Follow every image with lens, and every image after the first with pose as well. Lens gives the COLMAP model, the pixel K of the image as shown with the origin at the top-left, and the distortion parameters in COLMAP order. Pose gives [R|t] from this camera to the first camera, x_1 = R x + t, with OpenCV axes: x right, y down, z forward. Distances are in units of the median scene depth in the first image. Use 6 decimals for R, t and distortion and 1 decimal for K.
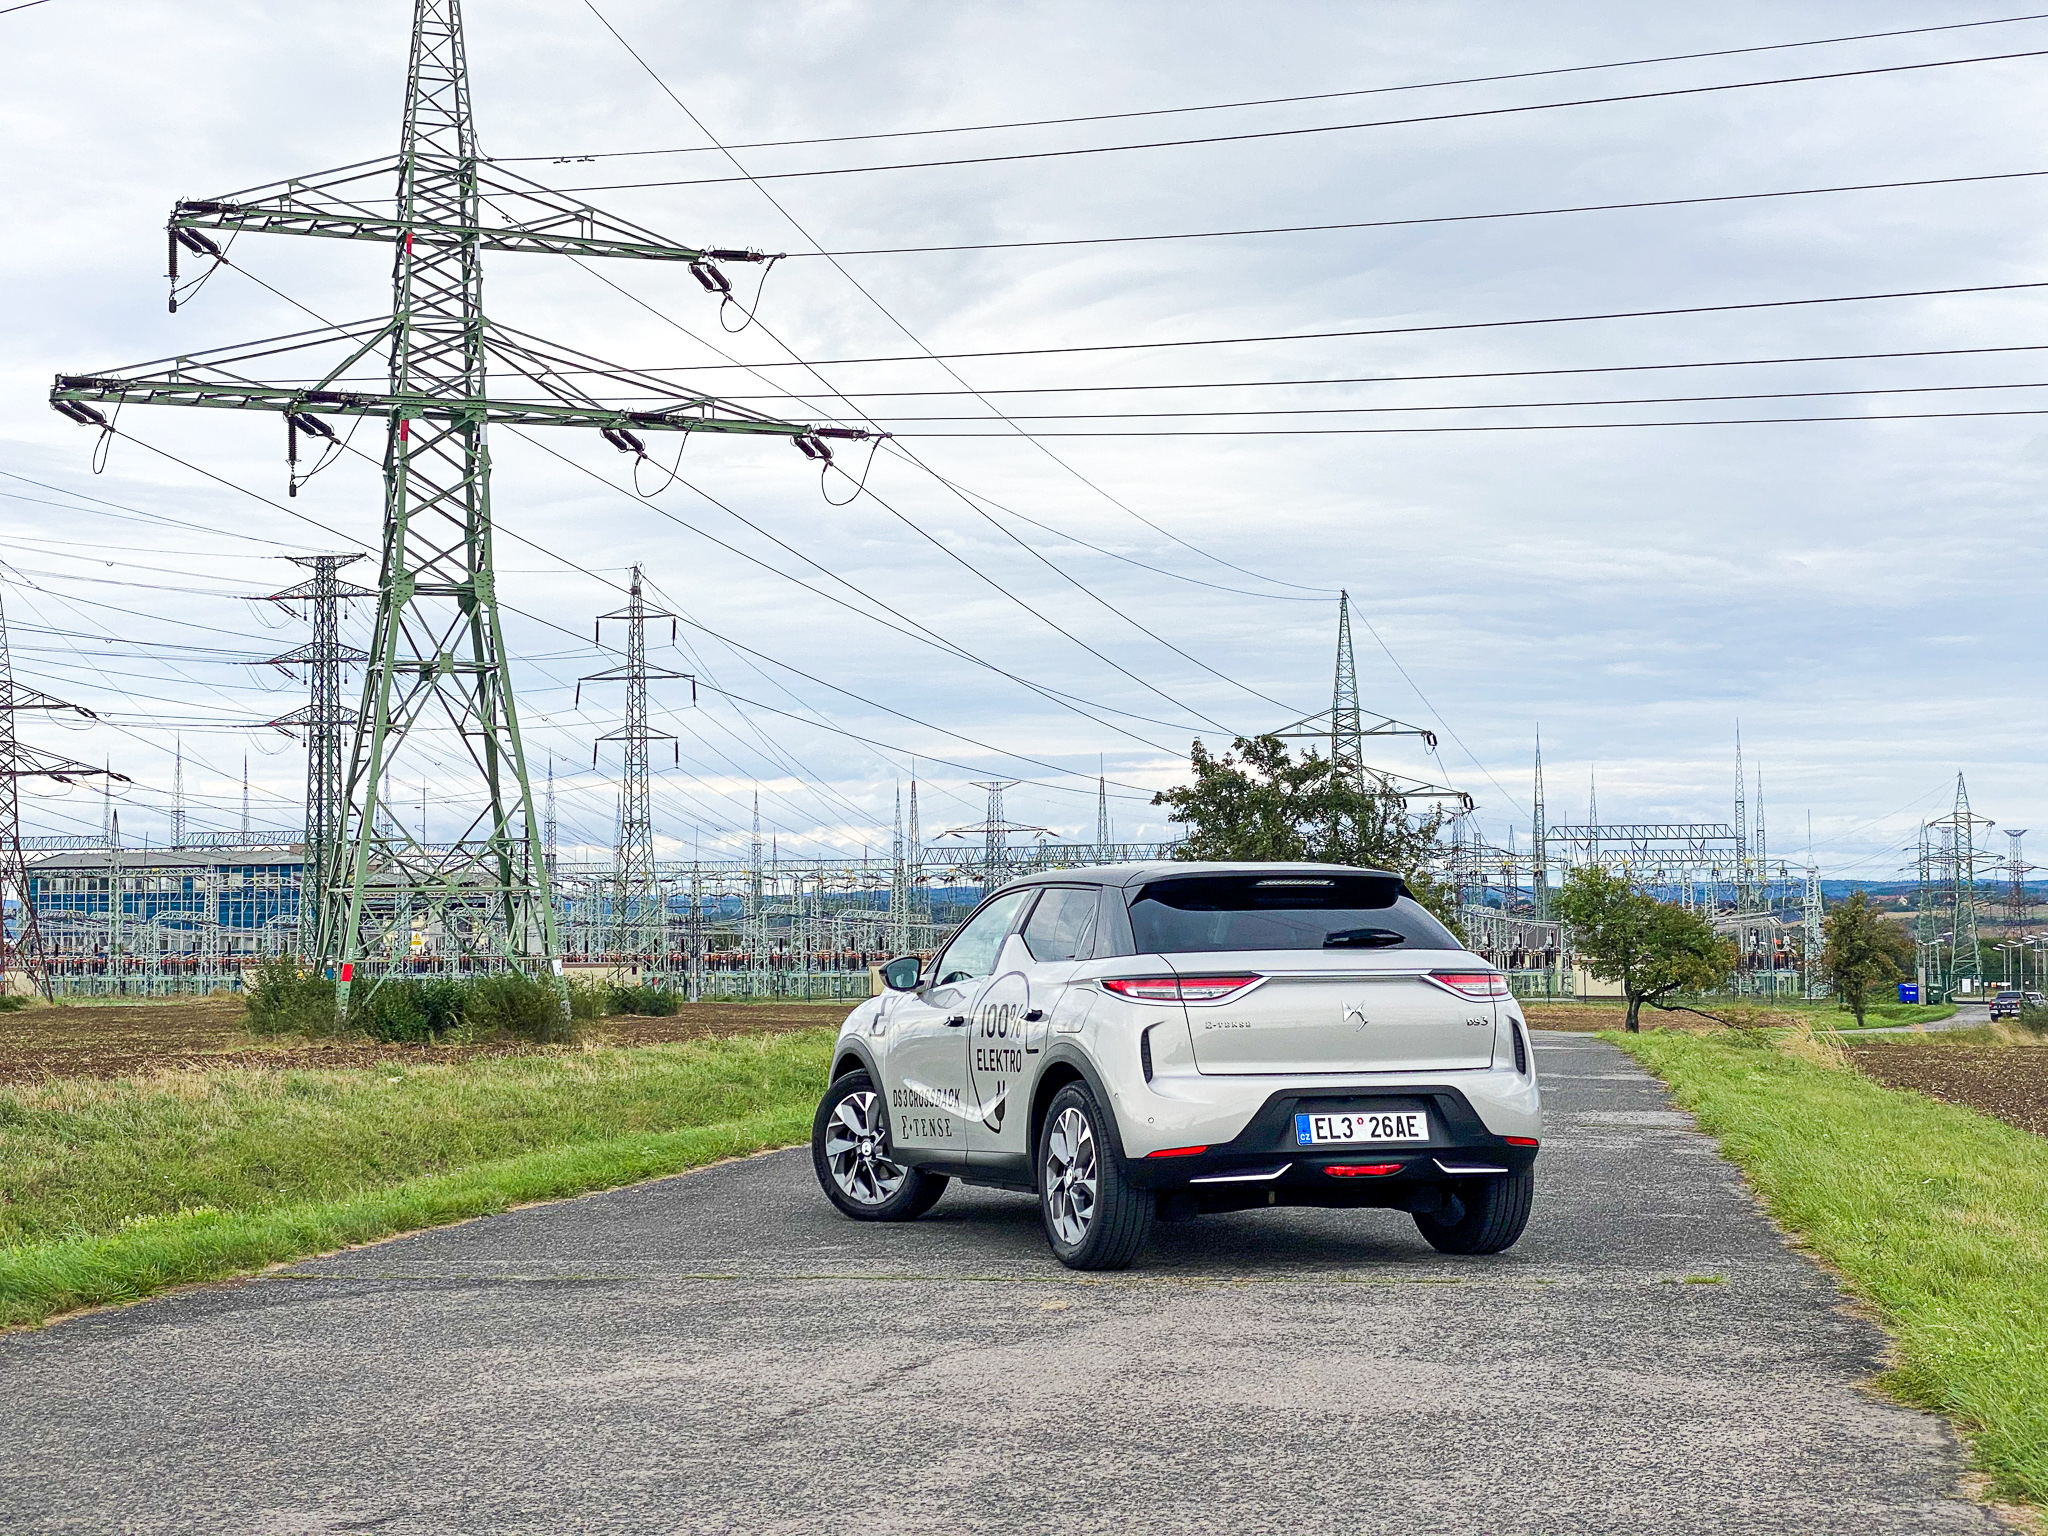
lens RADIAL K [[2837.4, 0, 1004.3], [0, 2837.4, 741.9], [0, 0, 1]] dist [0.156029, -0.288509]
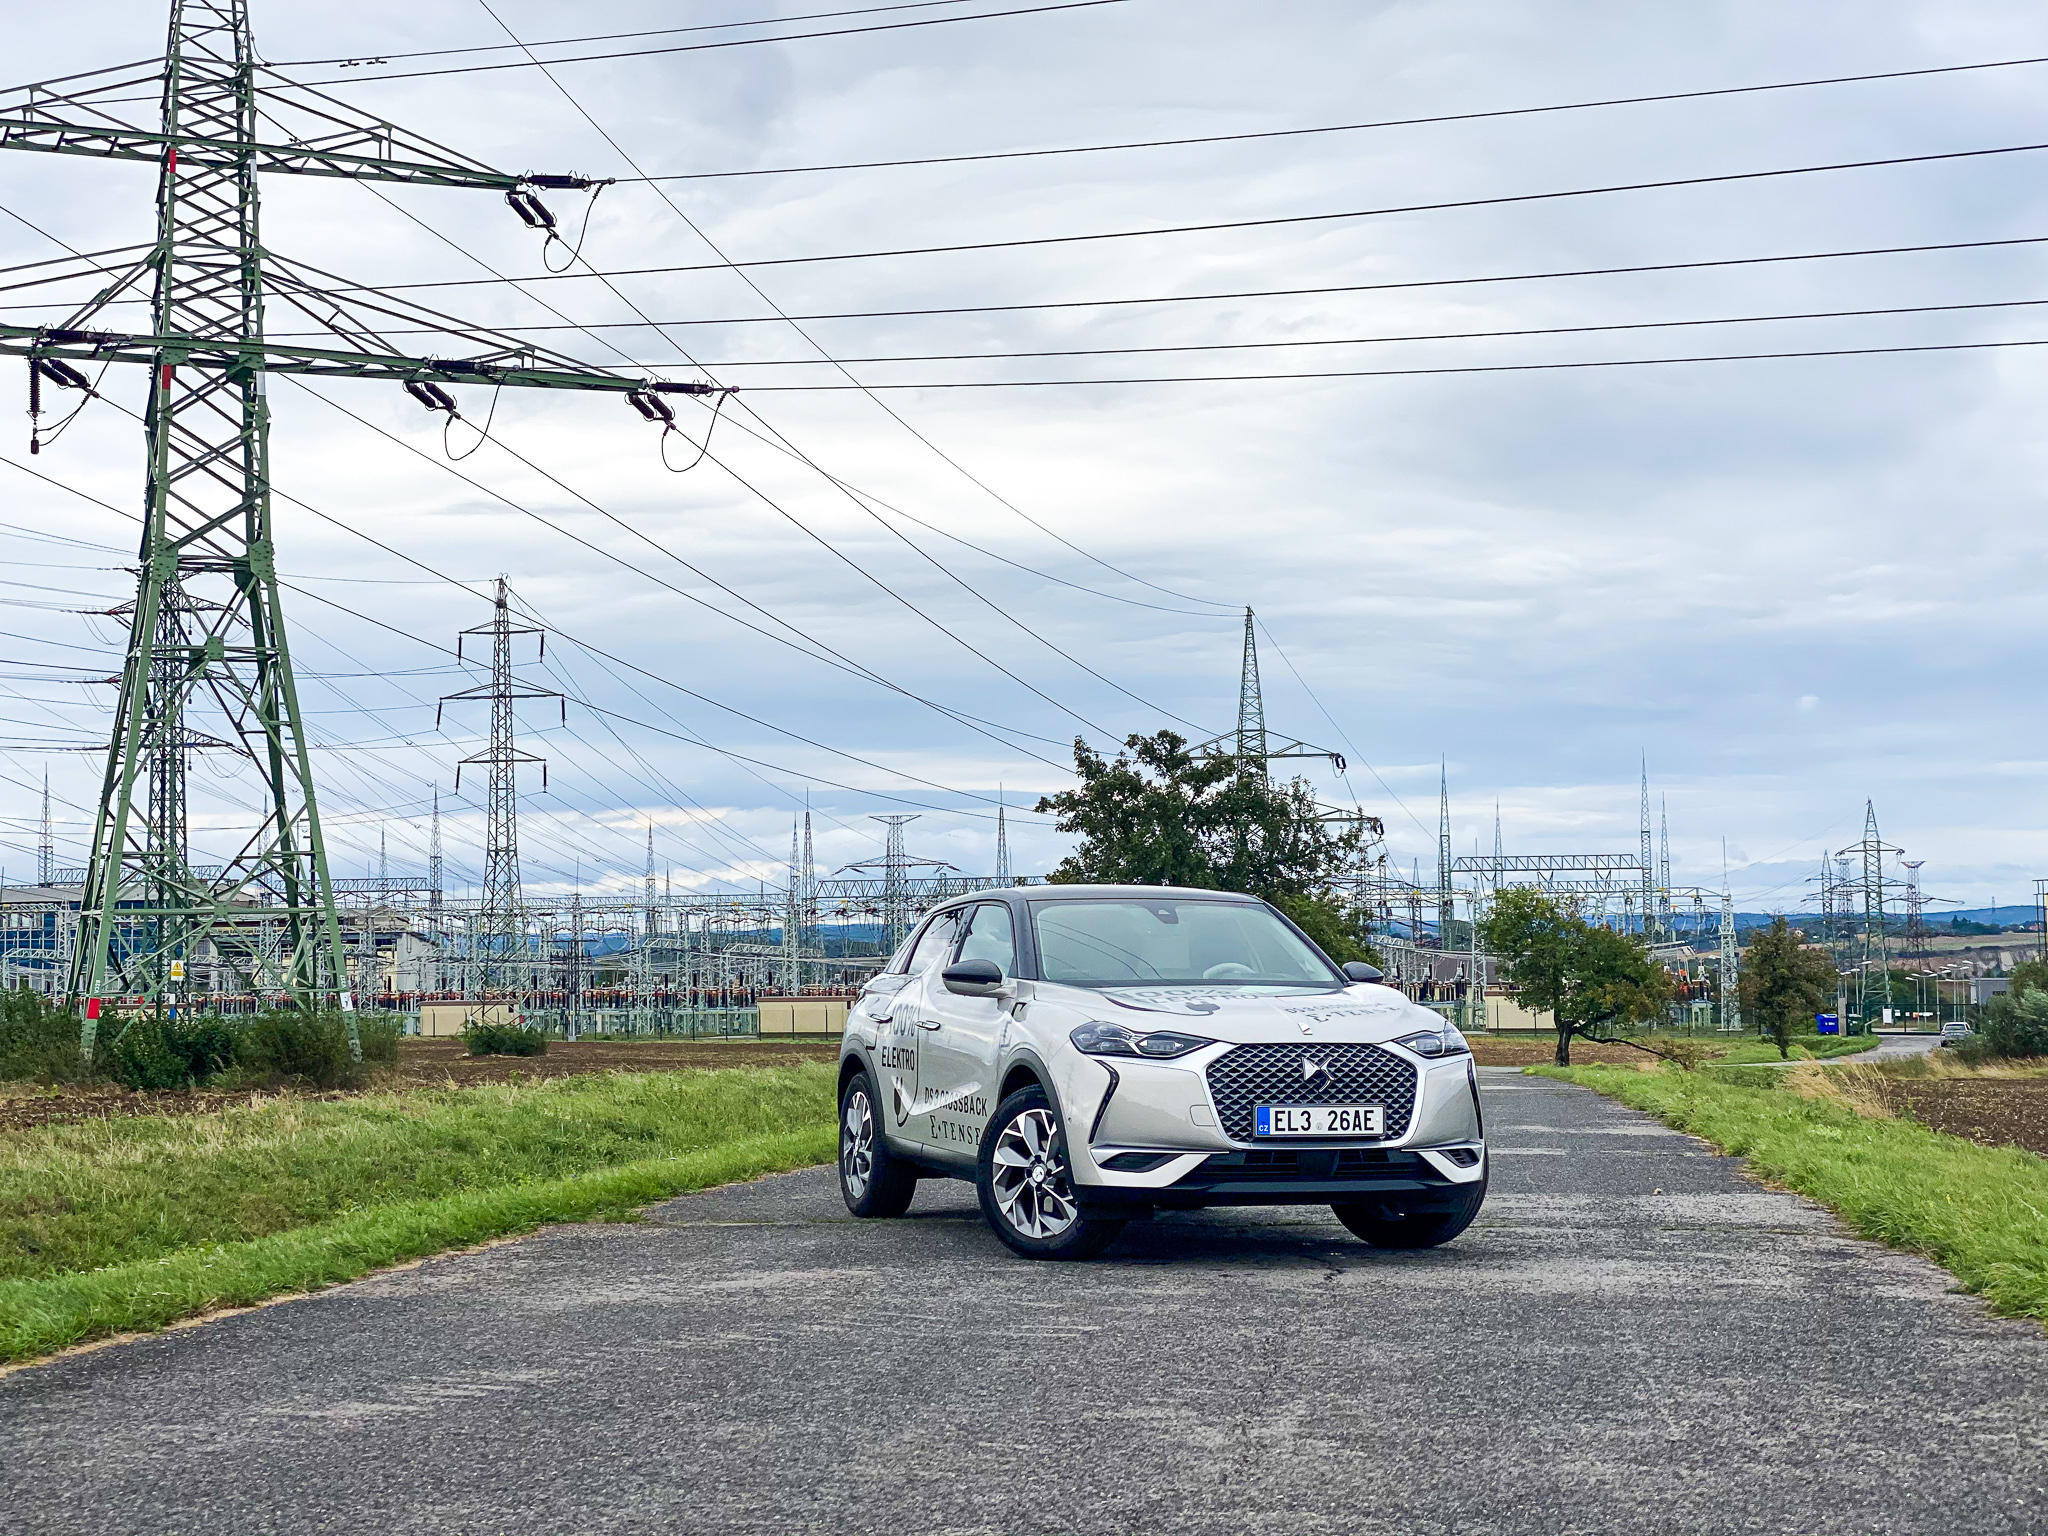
lens RADIAL K [[2844.1, 0, 1024.0], [0, 2844.1, 768.0], [0, 0, 1]] dist [0.172233, -0.376590]
pose [[0.999183, -0.001380, 0.040380, 0.012411], [0.001517, 0.999993, -0.003358, 0.011514], [-0.040375, 0.003417, 0.999179, 0.120102]]
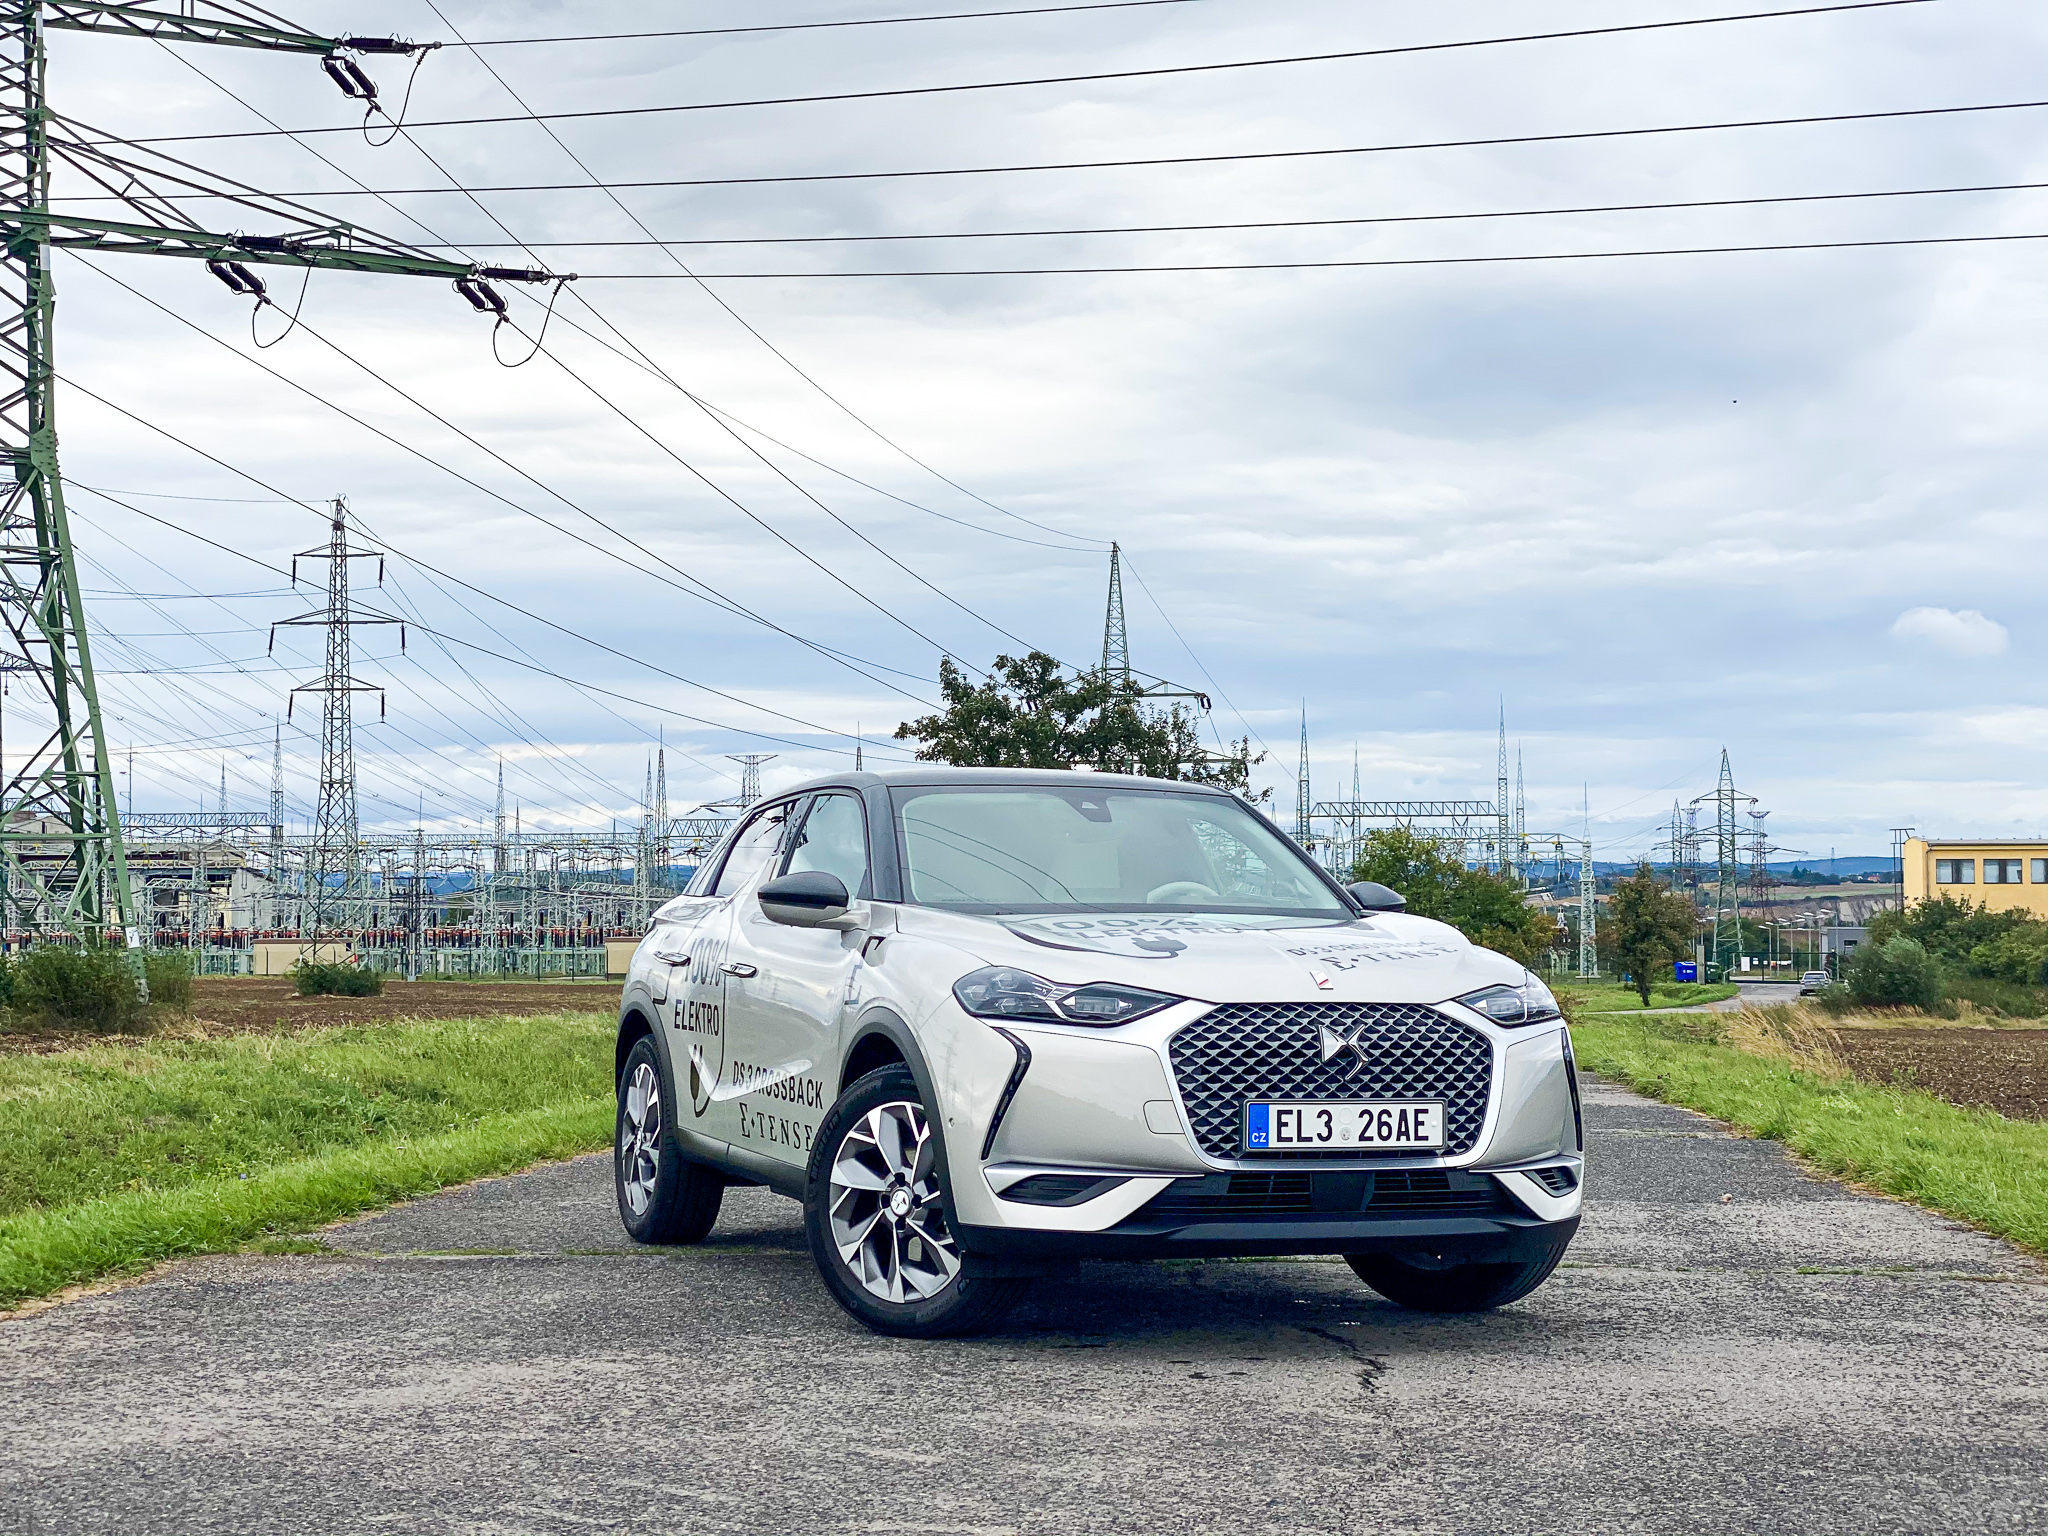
lens RADIAL K [[2843.3, 0, 1021.2], [0, 2843.3, 735.4], [0, 0, 1]] dist [0.180026, -0.425518]
pose [[0.995965, 0.009762, 0.089215, 0.014791], [-0.010241, 0.999935, 0.004916, 0.016676], [-0.089161, -0.005810, 0.996000, 0.181107]]
